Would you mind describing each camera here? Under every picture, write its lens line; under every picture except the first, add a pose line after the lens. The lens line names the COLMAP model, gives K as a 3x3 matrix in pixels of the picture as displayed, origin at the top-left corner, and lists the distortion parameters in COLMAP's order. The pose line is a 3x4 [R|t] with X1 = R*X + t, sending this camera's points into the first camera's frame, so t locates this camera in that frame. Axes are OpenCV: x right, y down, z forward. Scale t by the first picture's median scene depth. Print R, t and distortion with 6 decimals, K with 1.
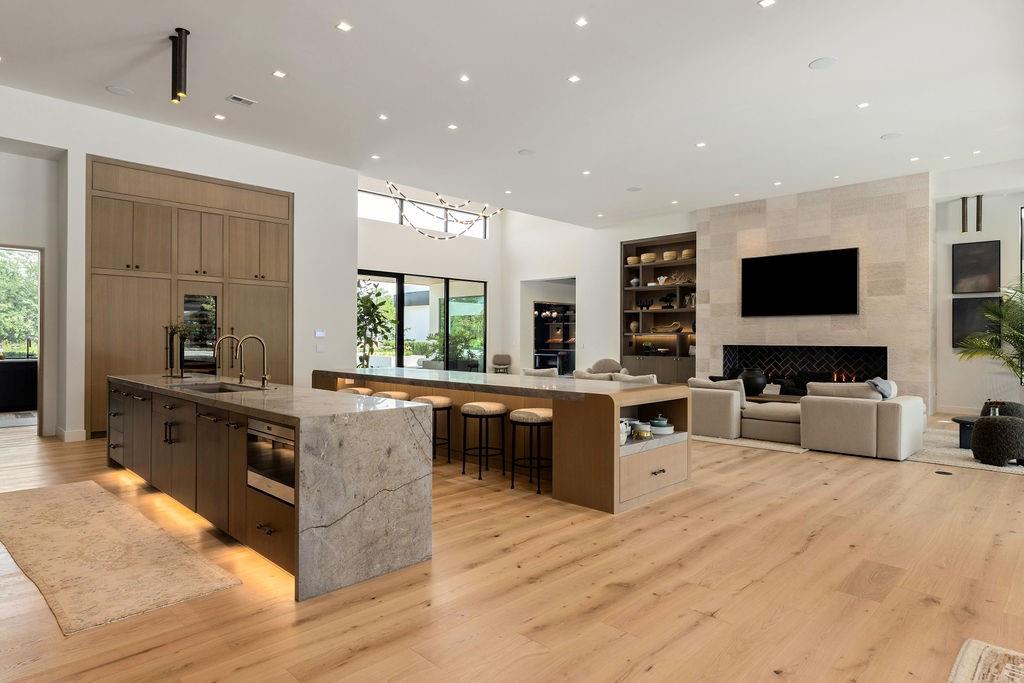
lens RADIAL K [[570.5, 0, 502.9], [0, 570.5, 335.6], [0, 0, 1]] dist [-0.000755, 0.000436]
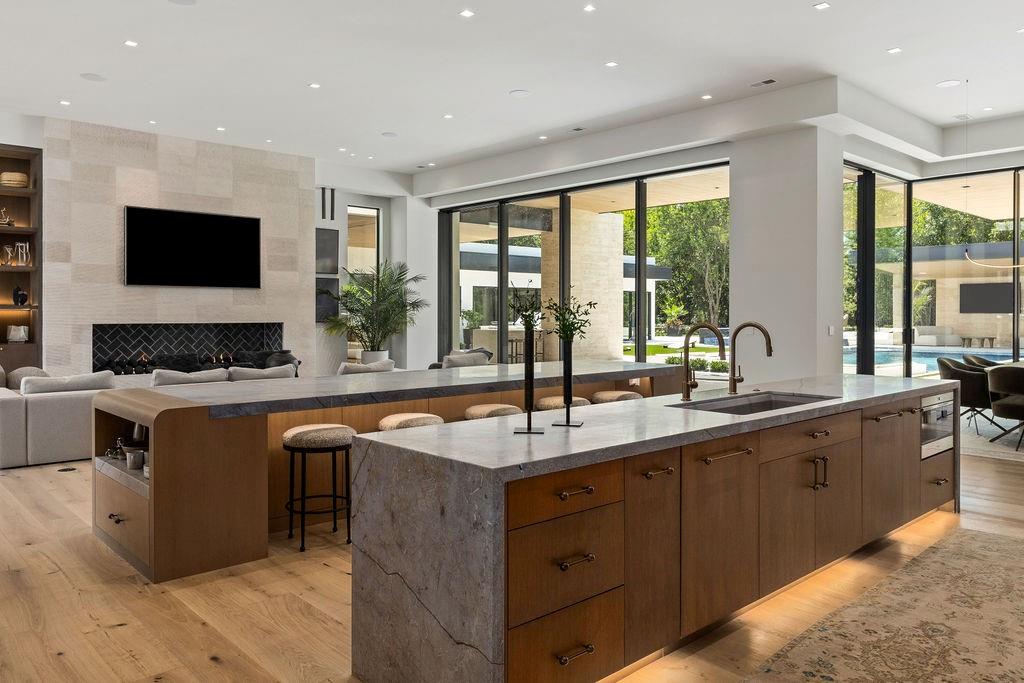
lens RADIAL K [[732.0, 0, 512.1], [0, 732.0, 334.9], [0, 0, 1]] dist [0.005998, 0.005290]
pose [[0.052164, -0.035507, 0.998007, -0.507398], [-0.007998, 0.999321, 0.035972, -0.007274], [-0.998607, -0.009859, 0.051844, 0.460309]]
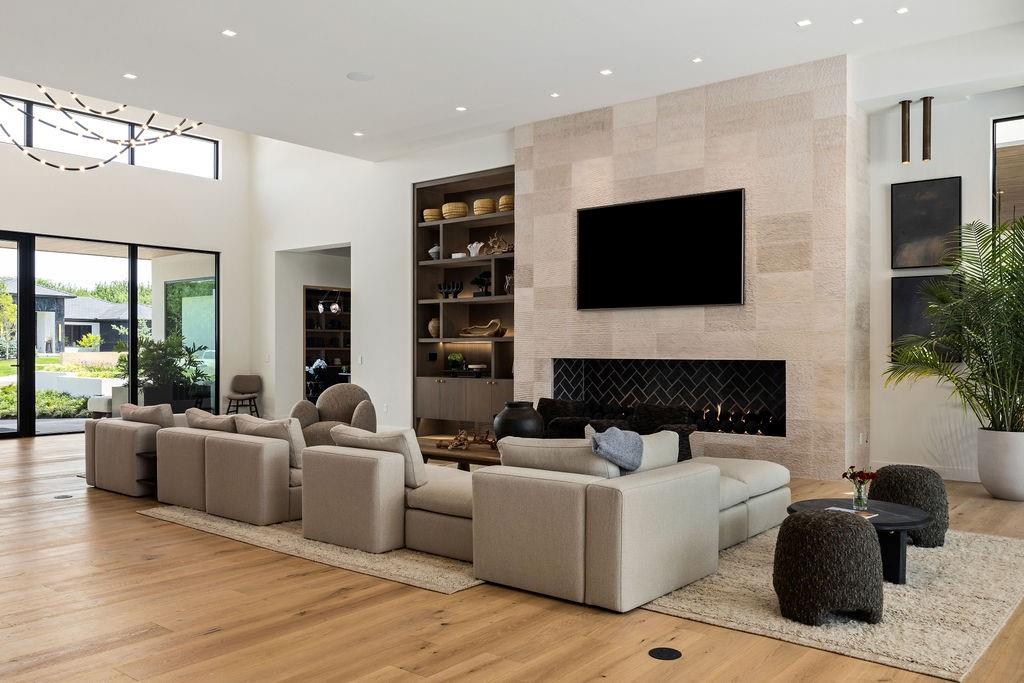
lens RADIAL K [[816.0, 0, 517.9], [0, 816.0, 352.6], [0, 0, 1]] dist [0.002033, -0.010917]
pose [[0.994497, -0.003550, 0.104705, 0.275305], [0.002395, 0.999935, 0.011163, 0.001166], [-0.104737, -0.010850, 0.994441, 0.180819]]
